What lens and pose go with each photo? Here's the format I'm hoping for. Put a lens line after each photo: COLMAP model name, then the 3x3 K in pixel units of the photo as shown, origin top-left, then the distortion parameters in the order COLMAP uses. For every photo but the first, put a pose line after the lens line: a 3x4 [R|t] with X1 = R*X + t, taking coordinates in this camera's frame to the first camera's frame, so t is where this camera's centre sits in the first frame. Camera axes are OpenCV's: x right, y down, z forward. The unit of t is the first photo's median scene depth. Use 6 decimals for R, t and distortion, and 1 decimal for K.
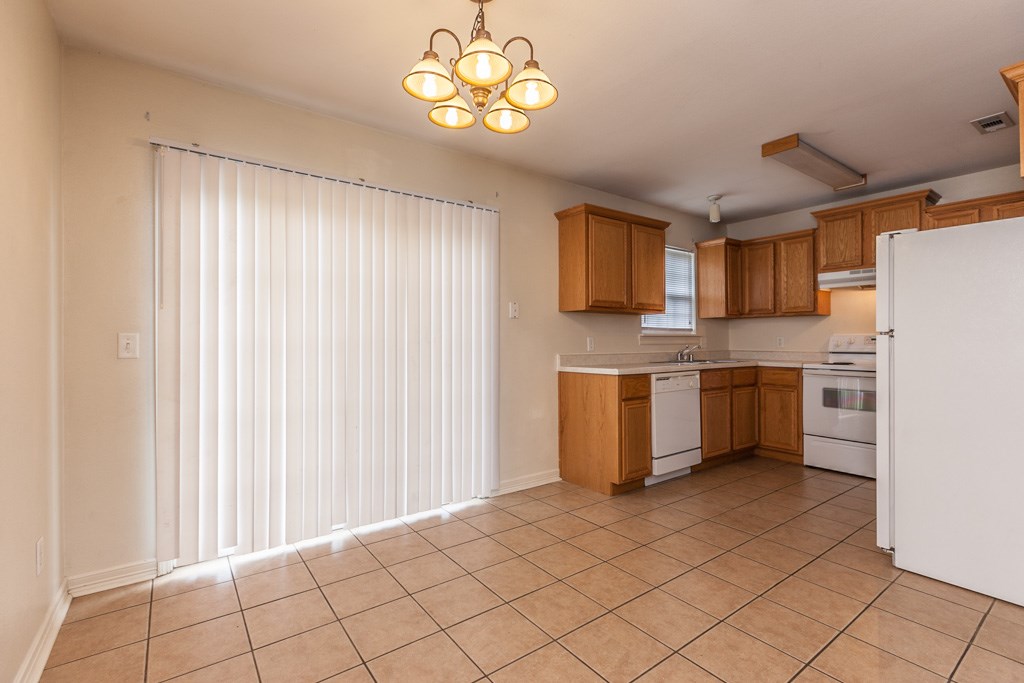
lens RADIAL K [[448.1, 0, 512.0], [0, 448.1, 341.5], [0, 0, 1]] dist [0.000287, 0.000205]
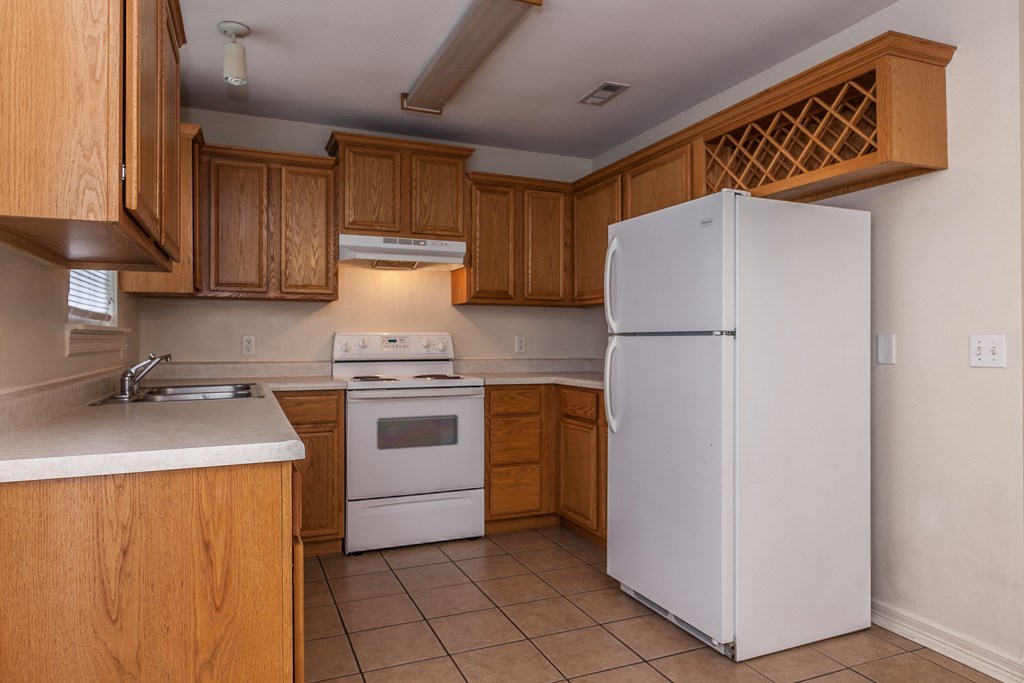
lens RADIAL K [[631.4, 0, 512.0], [0, 631.4, 341.5], [0, 0, 1]] dist [-0.005087, -0.000495]
pose [[0.230116, 0.001690, 0.973162, -0.102019], [0.000857, 0.999998, -0.001939, -0.002190], [-0.973163, 0.001280, 0.230114, 0.567468]]
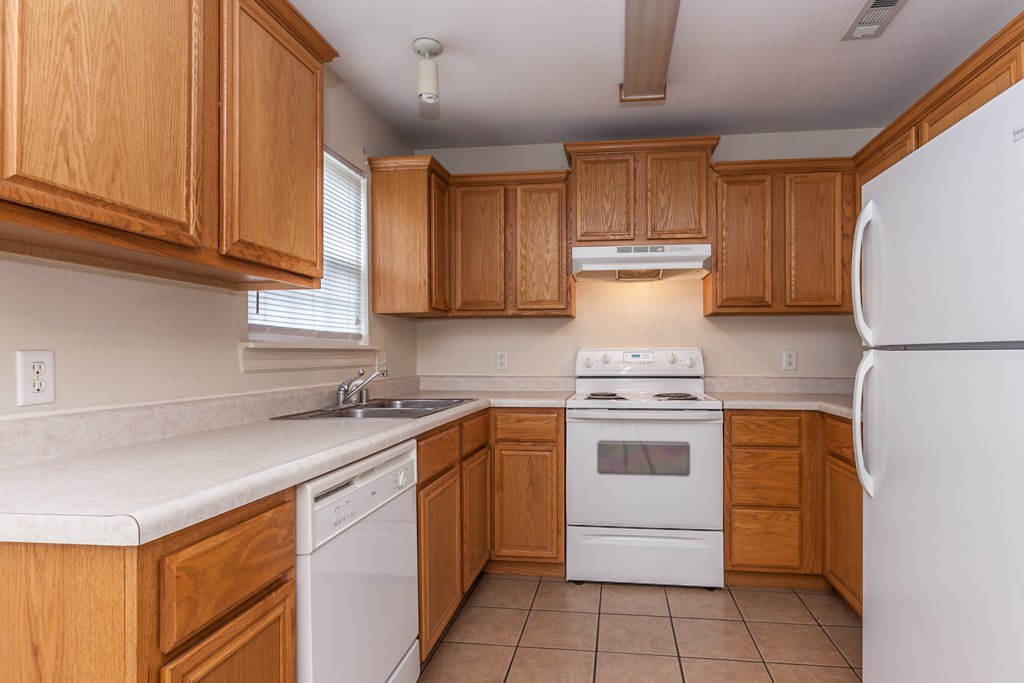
lens RADIAL K [[536.5, 0, 557.5], [0, 536.5, 349.9], [0, 0, 1]] dist [-0.003011, -0.000288]
pose [[0.677451, 0.007515, 0.735530, 0.140075], [0.001304, 0.999934, -0.011418, -0.005461], [-0.735567, 0.008695, 0.677396, 0.524396]]
